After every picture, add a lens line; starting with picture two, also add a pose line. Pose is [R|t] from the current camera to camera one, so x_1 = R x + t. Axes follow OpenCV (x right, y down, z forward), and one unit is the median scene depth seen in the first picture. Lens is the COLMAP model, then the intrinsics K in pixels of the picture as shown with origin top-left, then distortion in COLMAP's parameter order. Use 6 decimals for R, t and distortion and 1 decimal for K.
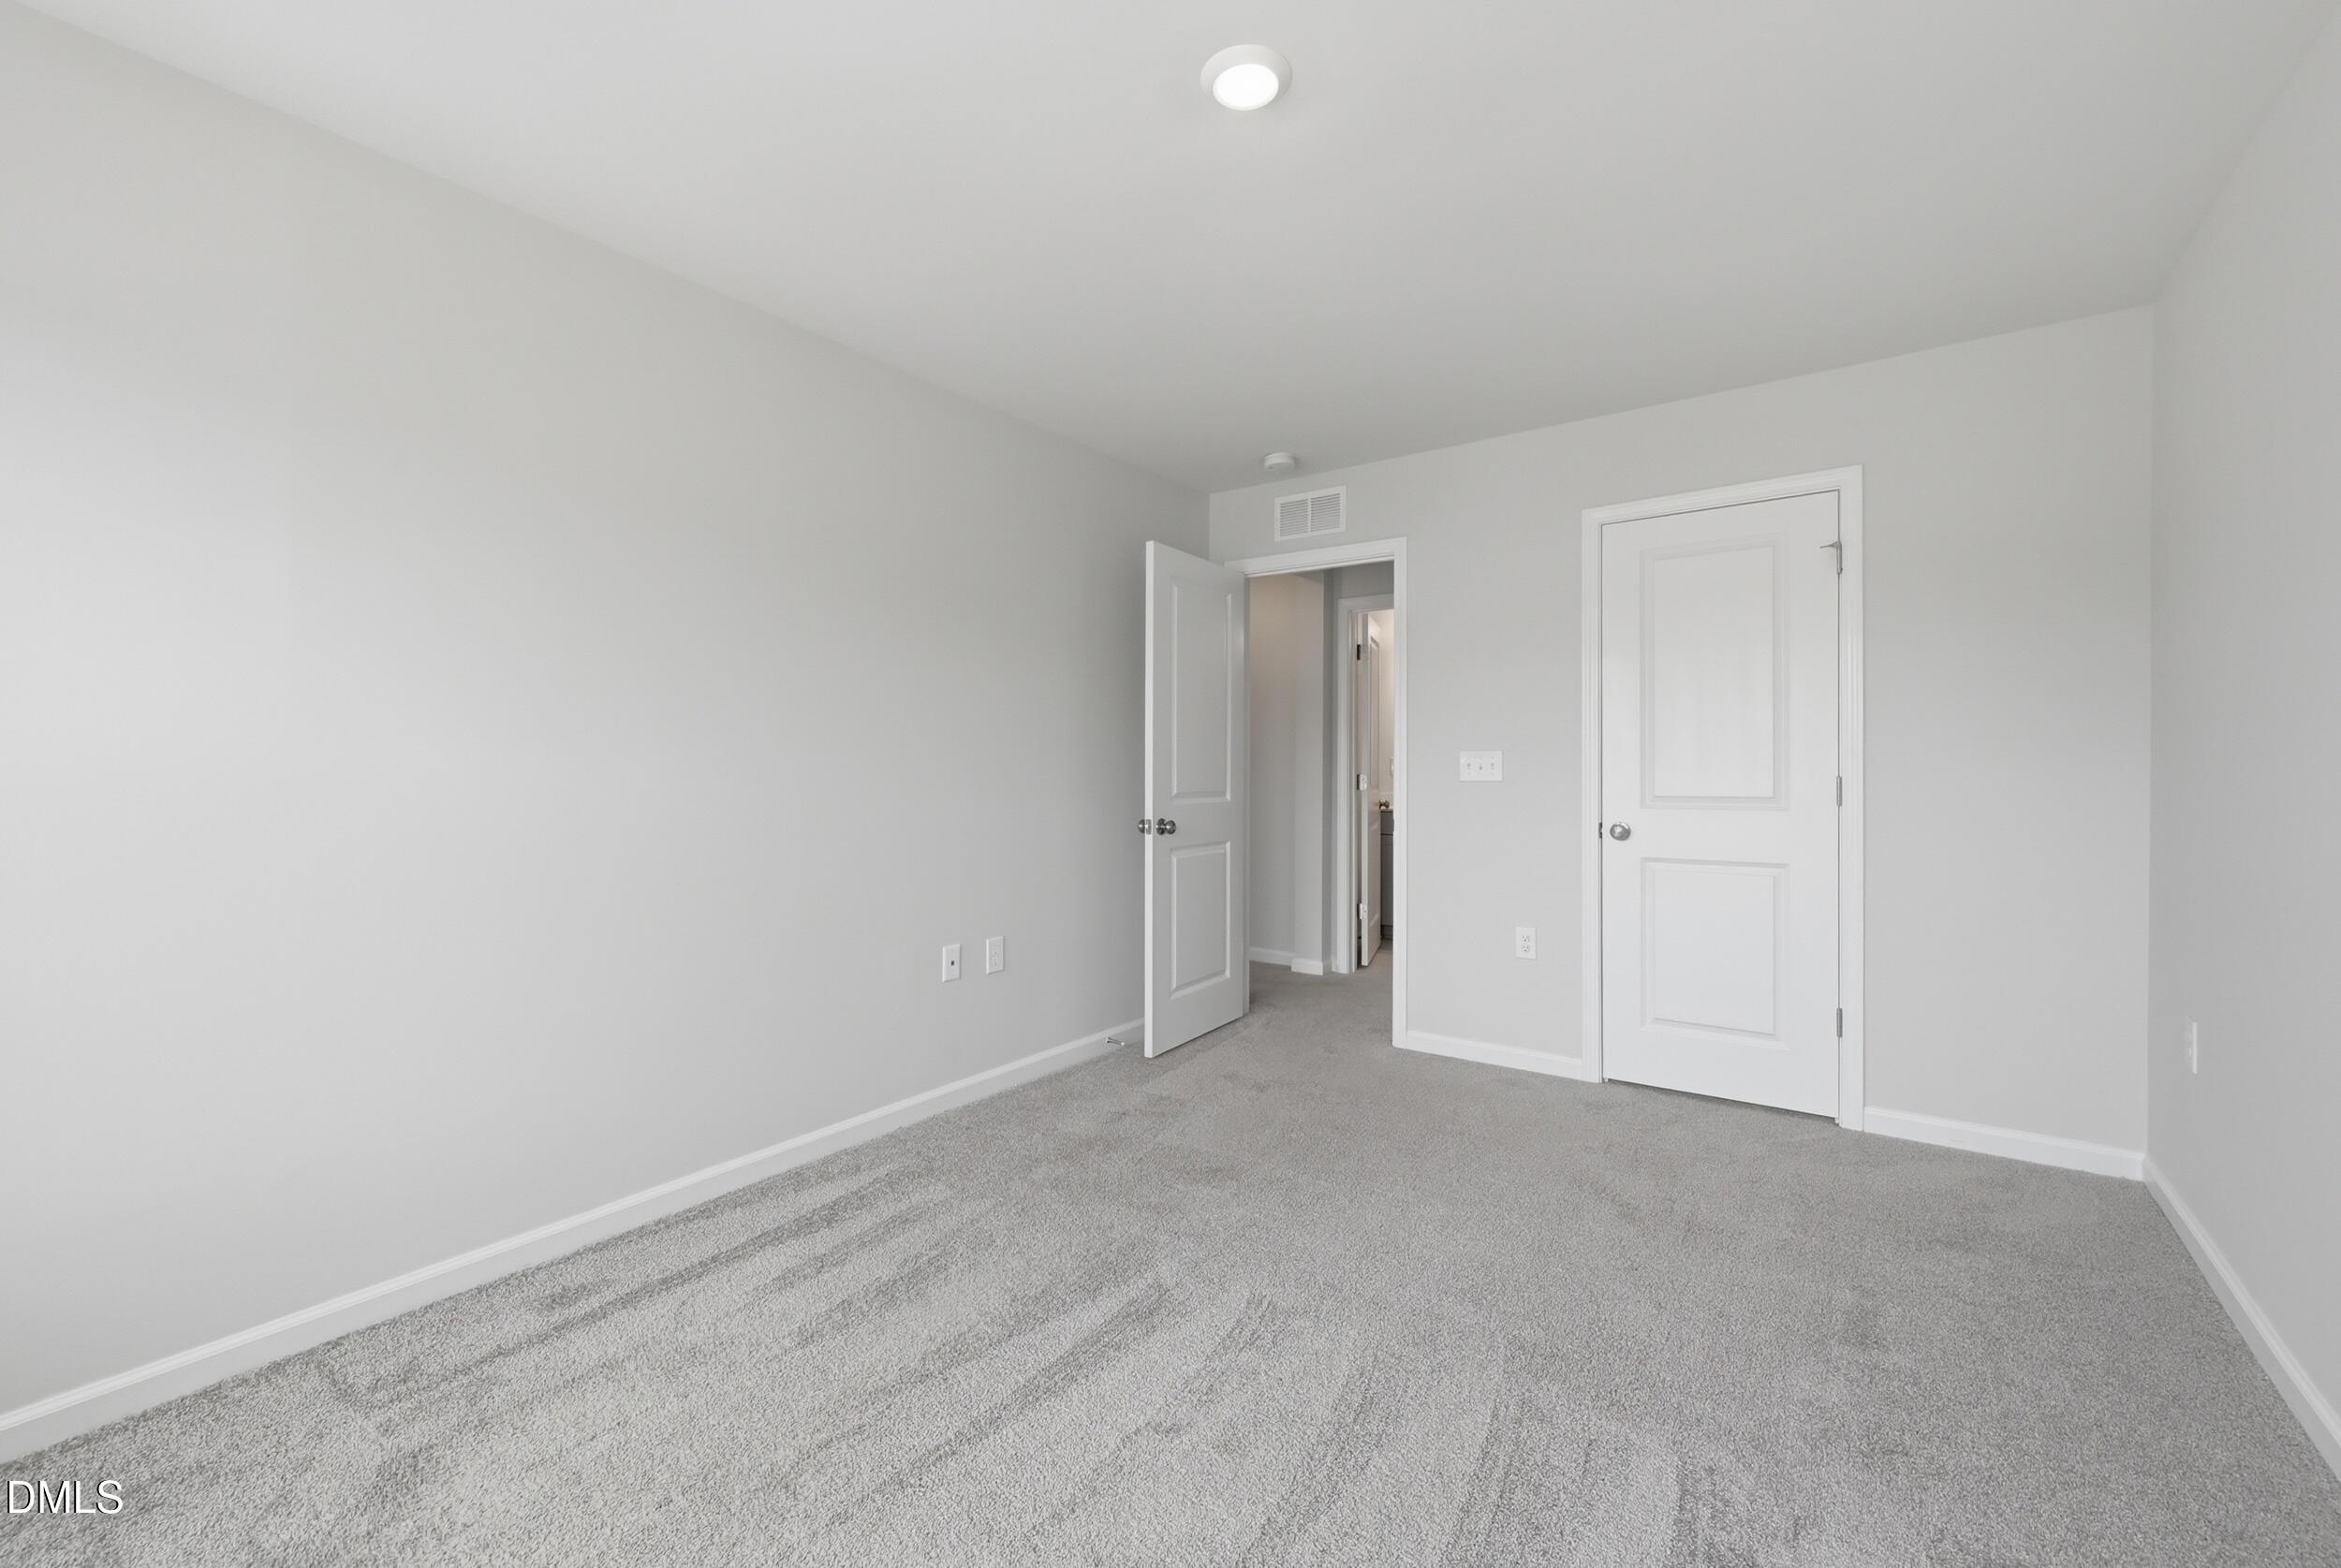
lens RADIAL K [[948.8, 0, 1122.3], [0, 948.8, 782.2], [0, 0, 1]] dist [-0.002994, 0.000656]
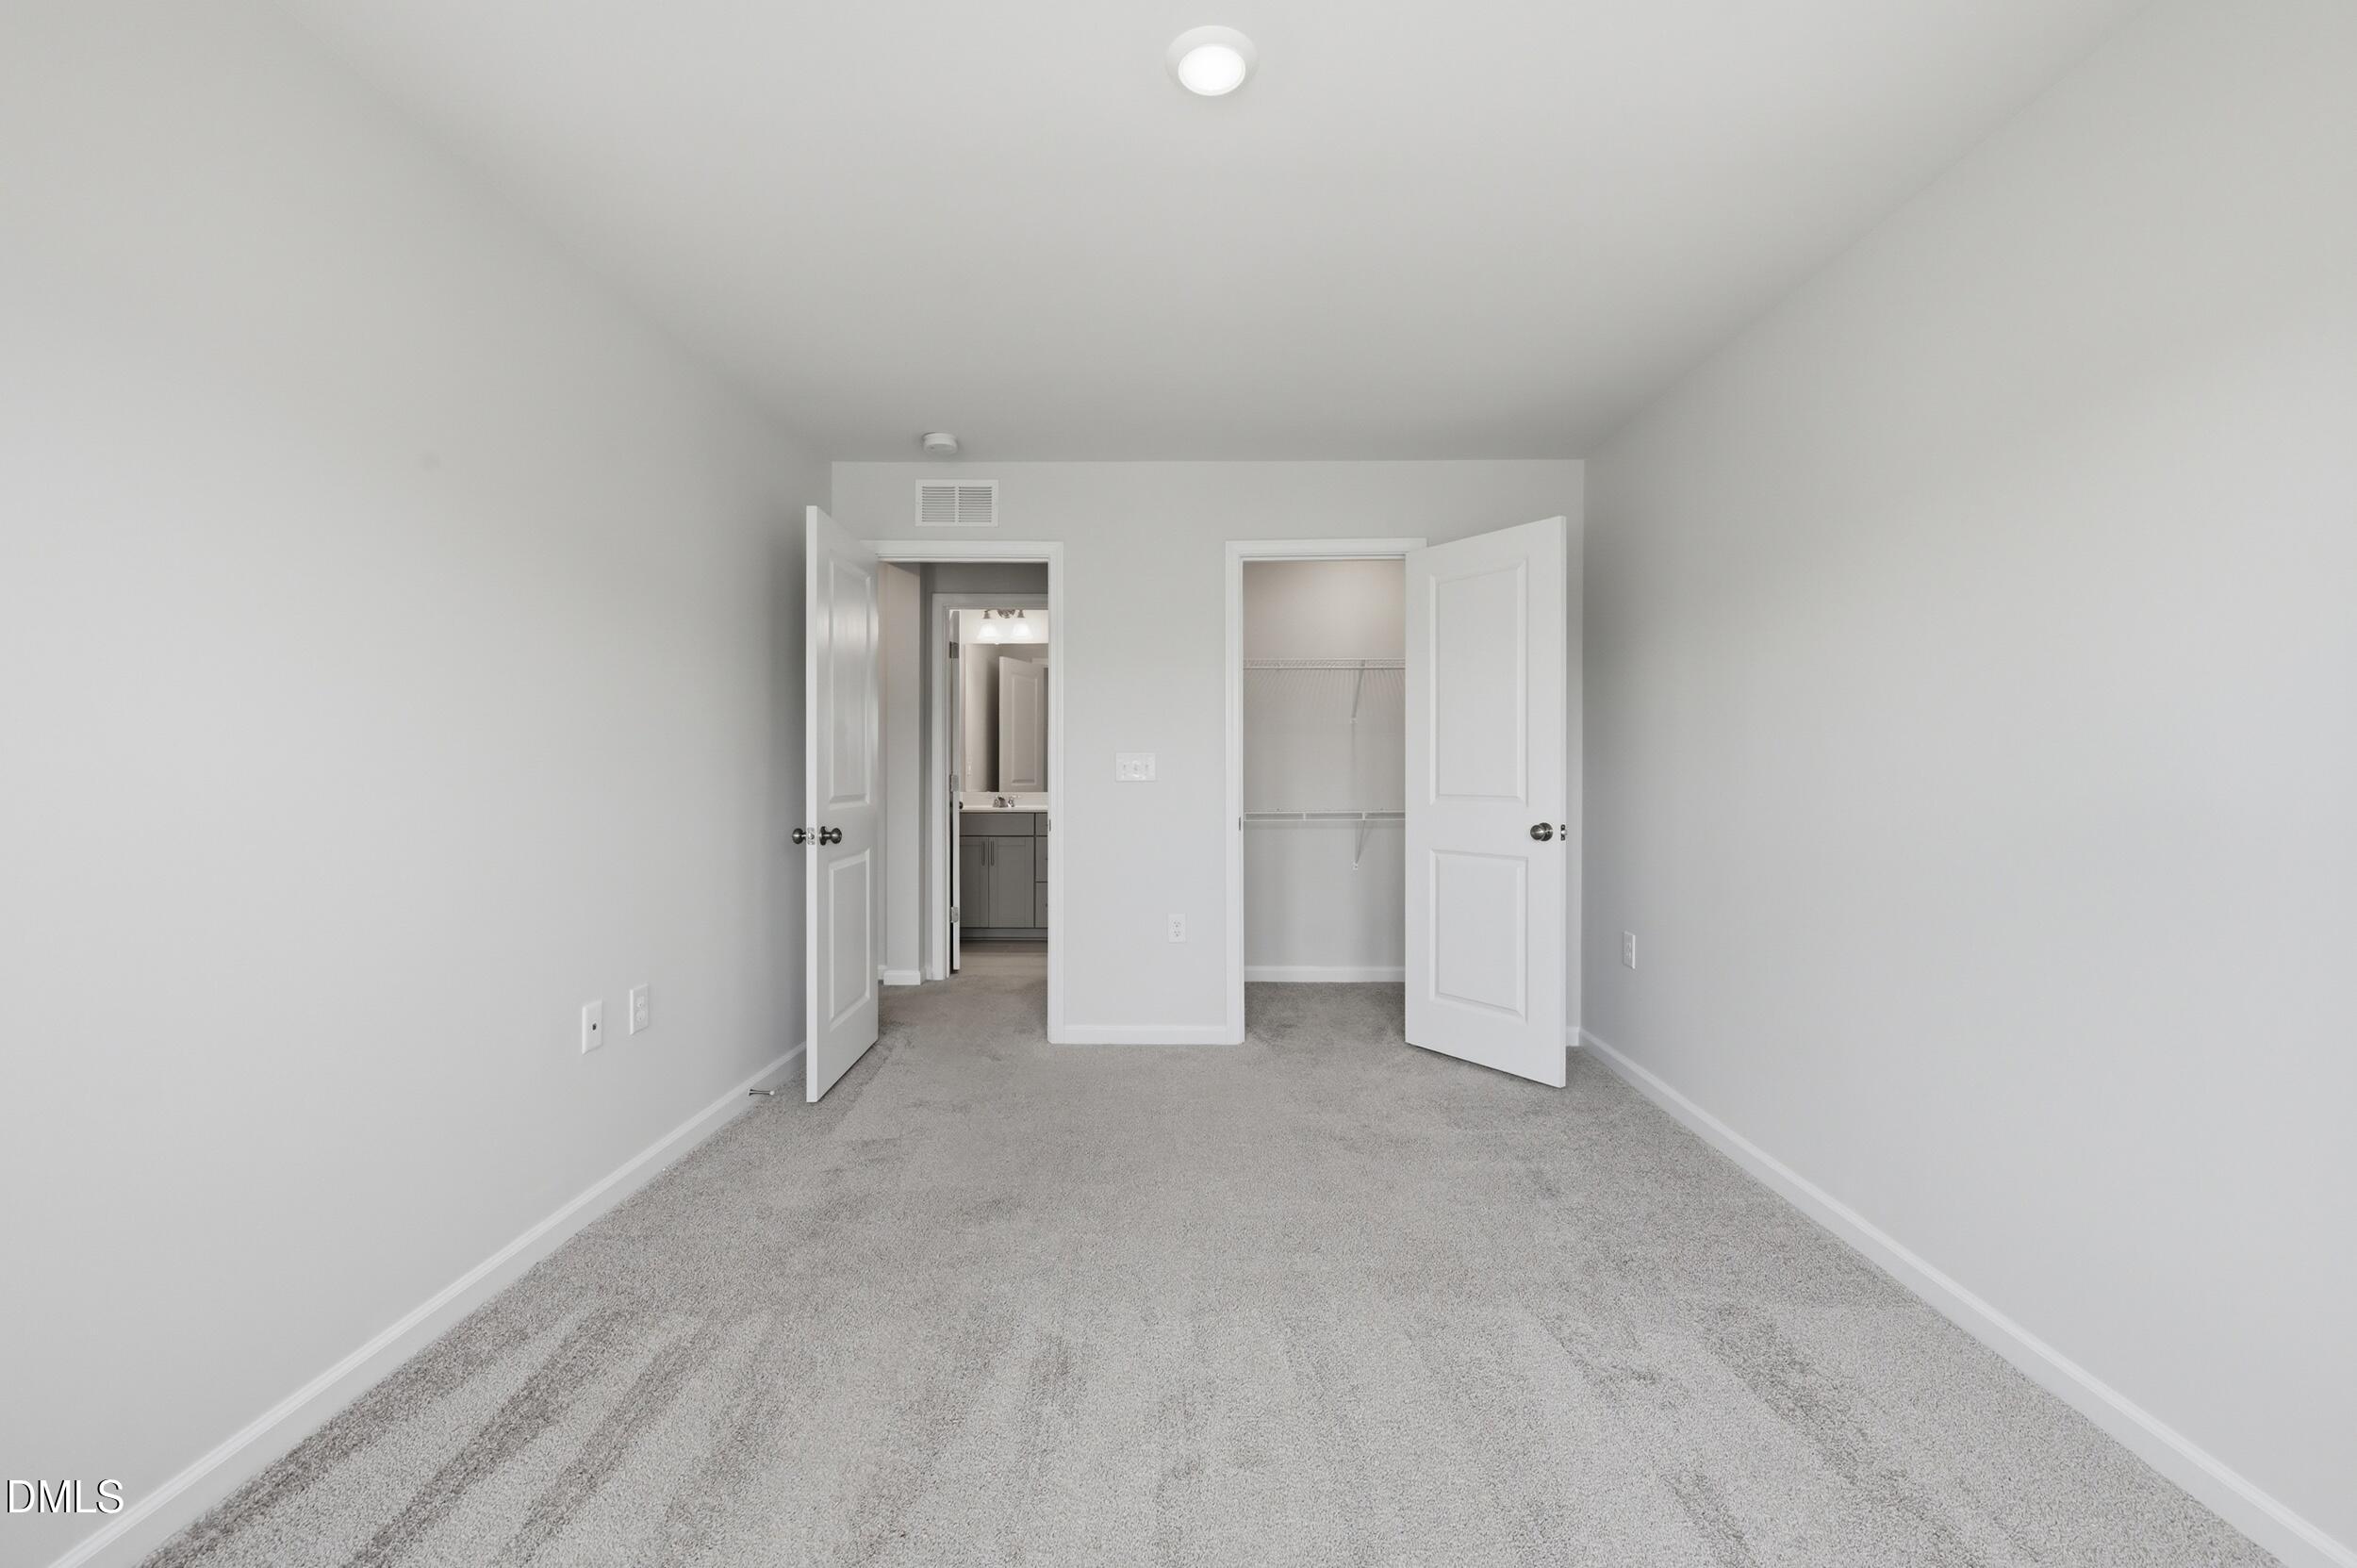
lens RADIAL K [[955.5, 0, 1183.3], [0, 955.5, 784.7], [0, 0, 1]] dist [-0.002994, 0.000656]
pose [[0.811877, -0.008173, 0.583772, -0.200718], [0.007134, 0.999966, 0.004078, -0.000809], [-0.583785, 0.000854, 0.811908, 0.092990]]
